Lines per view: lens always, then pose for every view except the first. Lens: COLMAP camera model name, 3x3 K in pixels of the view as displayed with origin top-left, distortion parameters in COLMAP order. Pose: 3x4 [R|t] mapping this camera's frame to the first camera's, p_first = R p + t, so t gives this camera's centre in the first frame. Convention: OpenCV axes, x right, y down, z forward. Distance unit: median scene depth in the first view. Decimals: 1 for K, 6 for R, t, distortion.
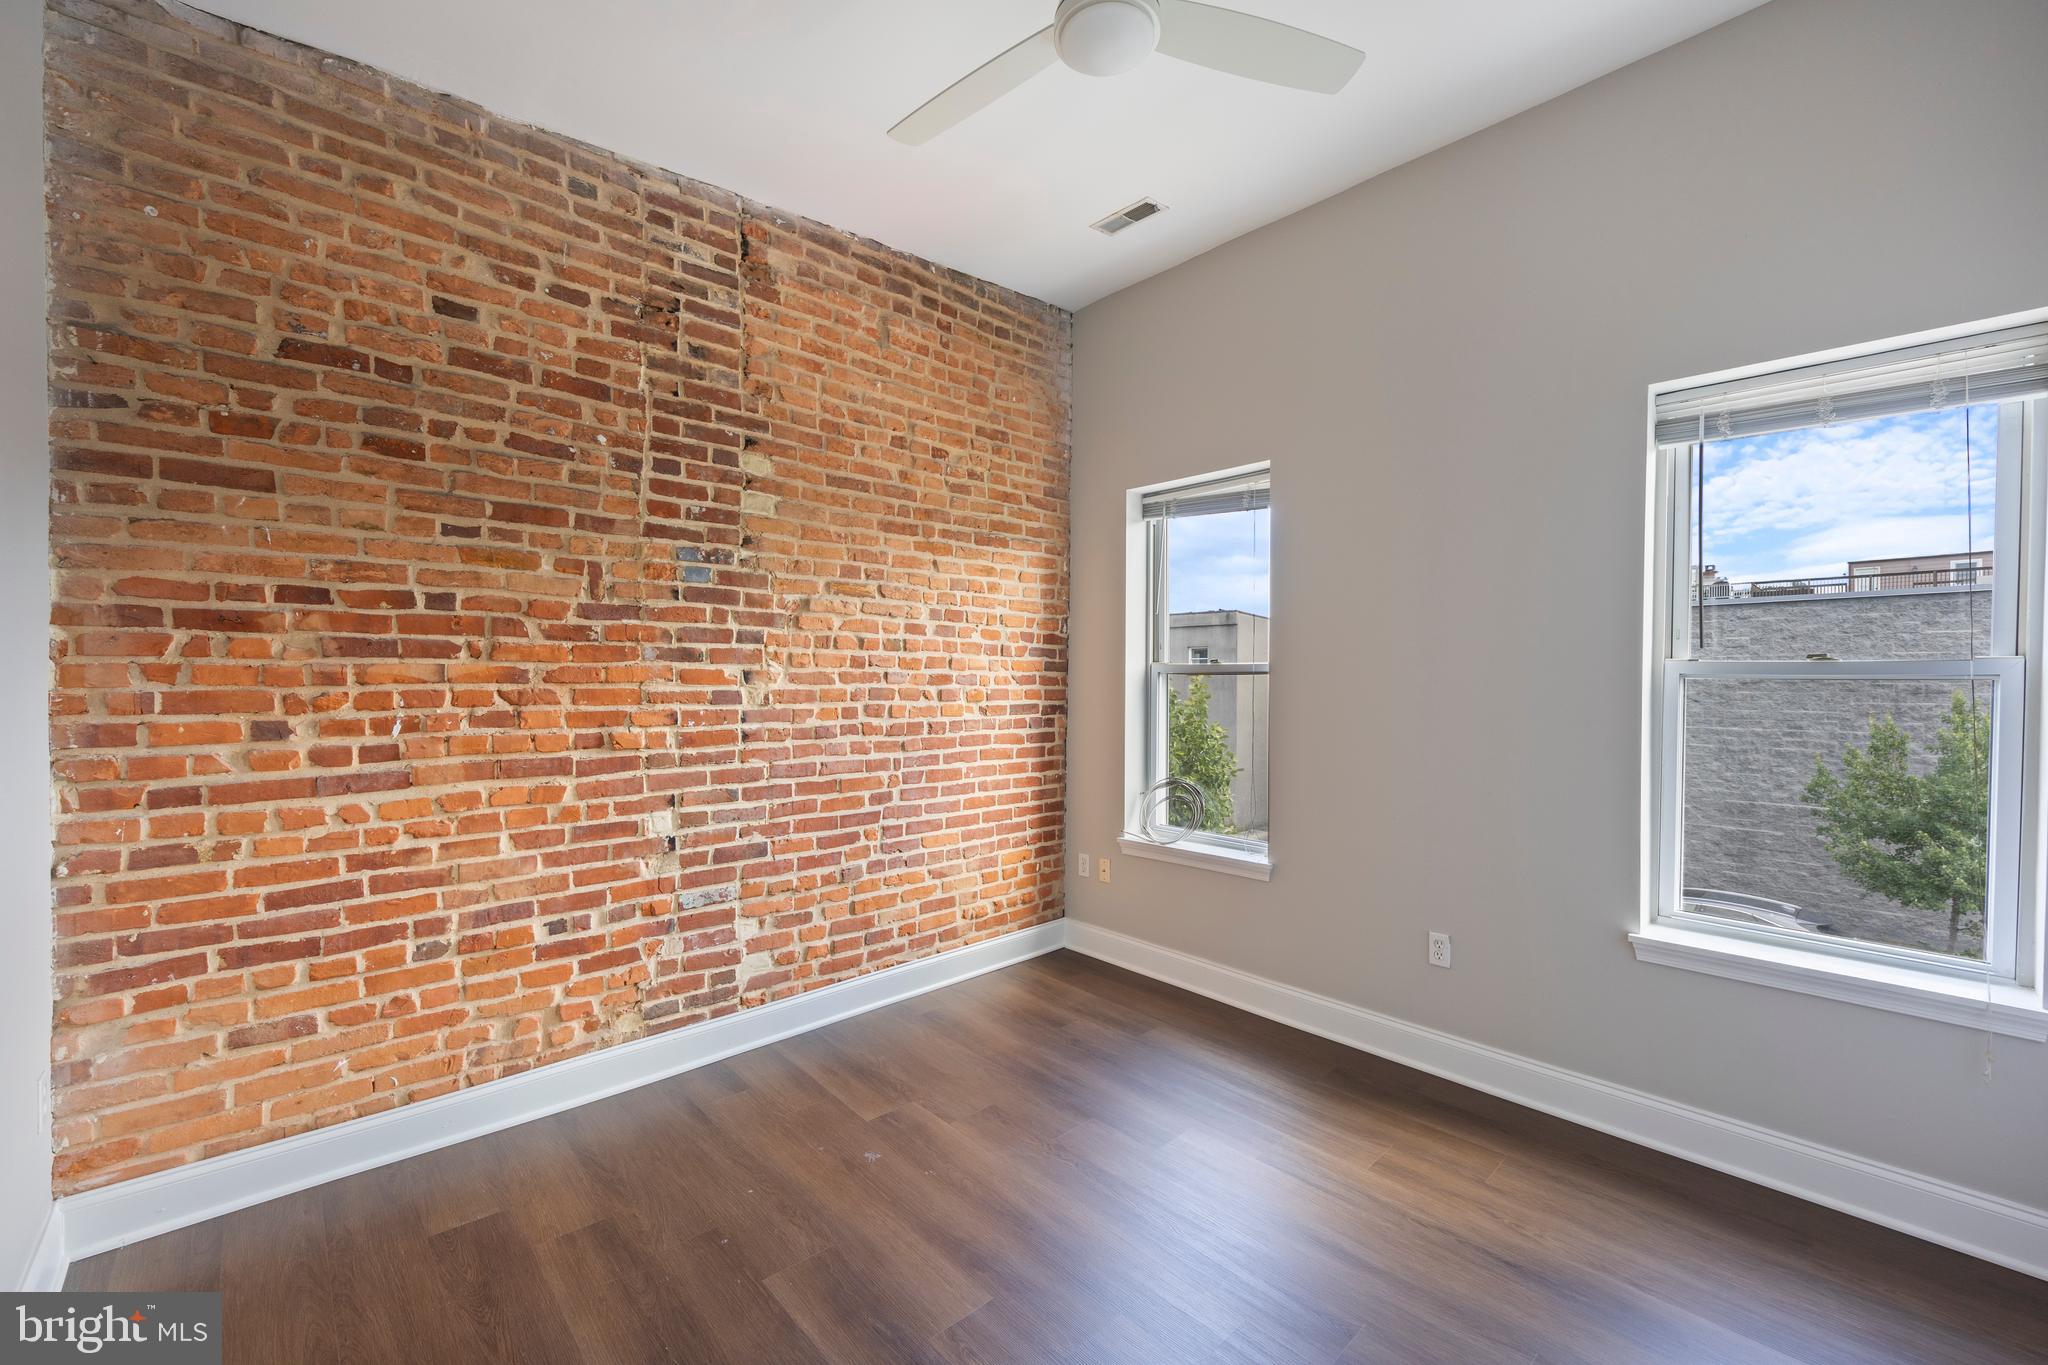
lens RADIAL K [[818.0, 0, 1016.8], [0, 818.0, 683.1], [0, 0, 1]] dist [-0.001319, 0.000129]
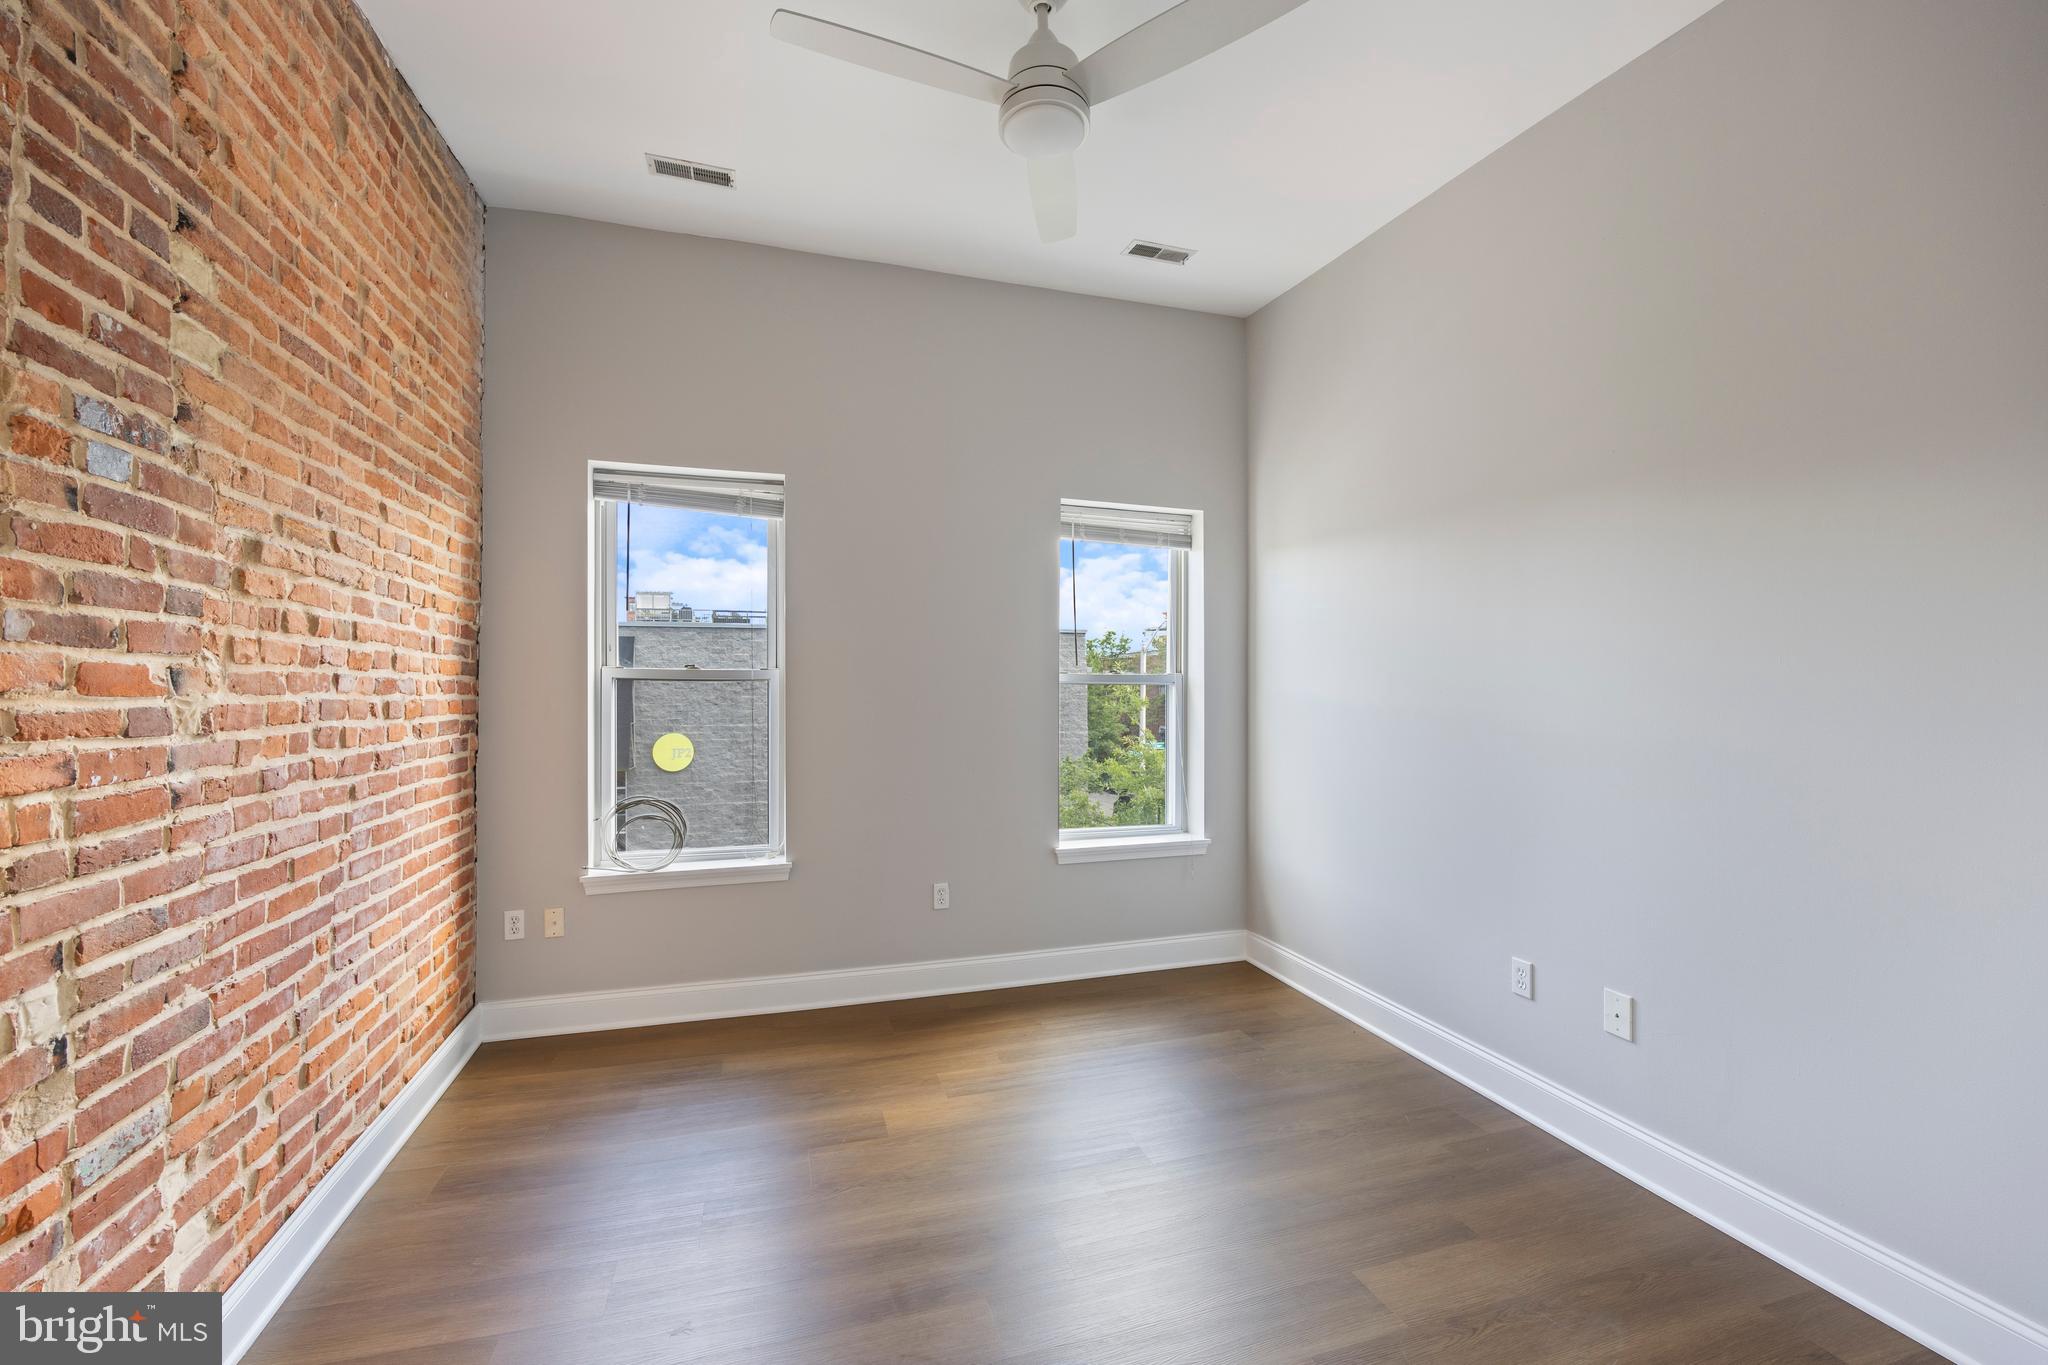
lens RADIAL K [[818.0, 0, 1016.8], [0, 818.0, 683.1], [0, 0, 1]] dist [-0.001319, 0.000129]
pose [[0.442050, 0.000881, 0.896990, -0.553476], [0.008044, 0.999955, -0.004947, 0.000537], [-0.896954, 0.009402, 0.442023, 0.311221]]
